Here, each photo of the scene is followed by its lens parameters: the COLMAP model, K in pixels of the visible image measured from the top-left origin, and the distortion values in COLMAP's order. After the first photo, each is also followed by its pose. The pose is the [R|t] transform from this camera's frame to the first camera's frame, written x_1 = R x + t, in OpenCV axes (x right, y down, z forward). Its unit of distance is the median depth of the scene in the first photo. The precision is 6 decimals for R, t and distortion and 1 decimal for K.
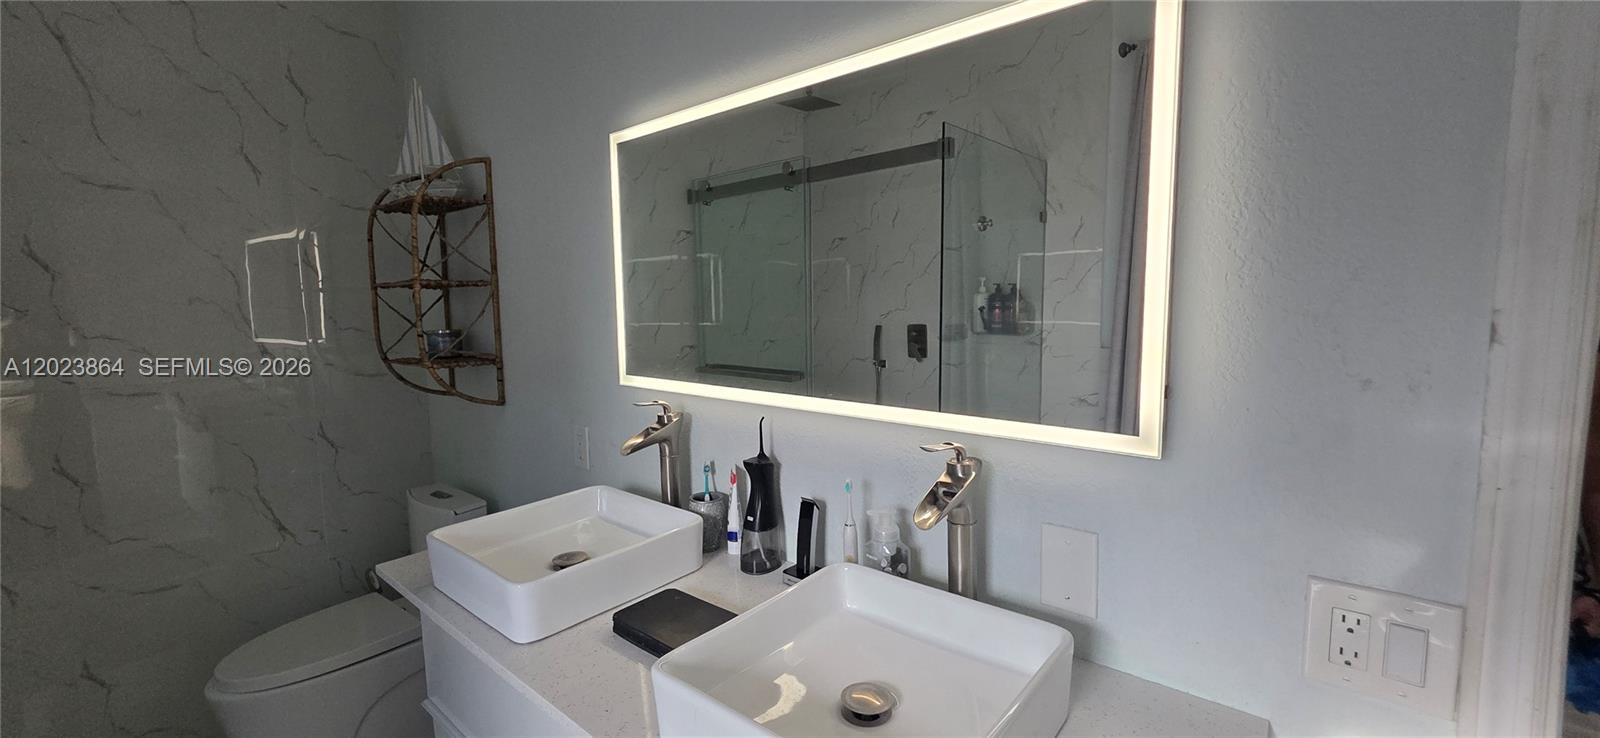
lens RADIAL K [[638.6, 0, 801.8], [0, 638.6, 363.9], [0, 0, 1]] dist [0.006061, -0.001349]
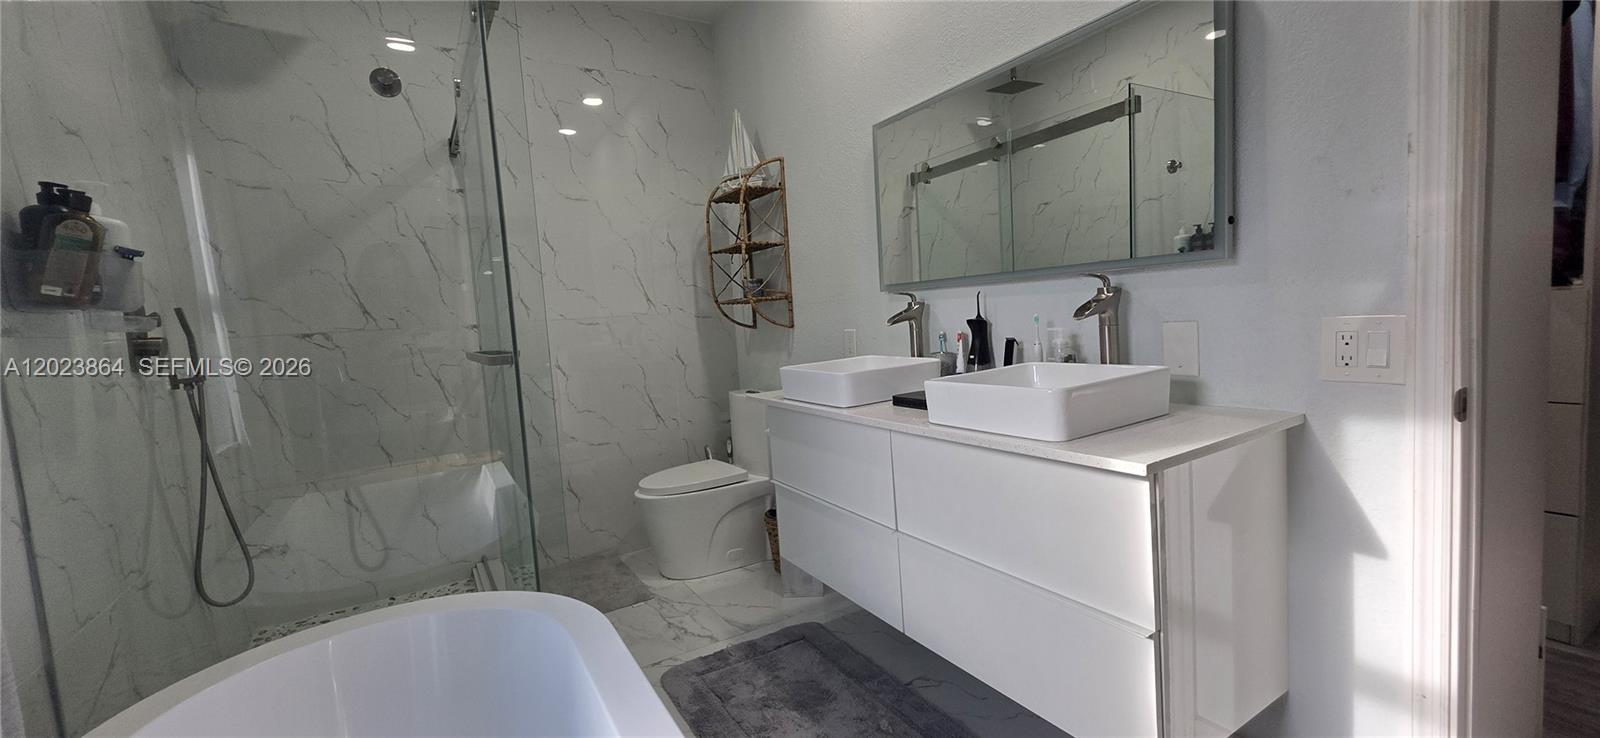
lens RADIAL K [[638.6, 0, 805.2], [0, 638.6, 369.3], [0, 0, 1]] dist [0.006061, -0.001349]
pose [[0.949135, -0.016883, -0.314415, 0.014083], [0.016802, 0.999854, -0.002969, 0.171102], [0.314420, -0.002464, 0.949281, -0.380797]]
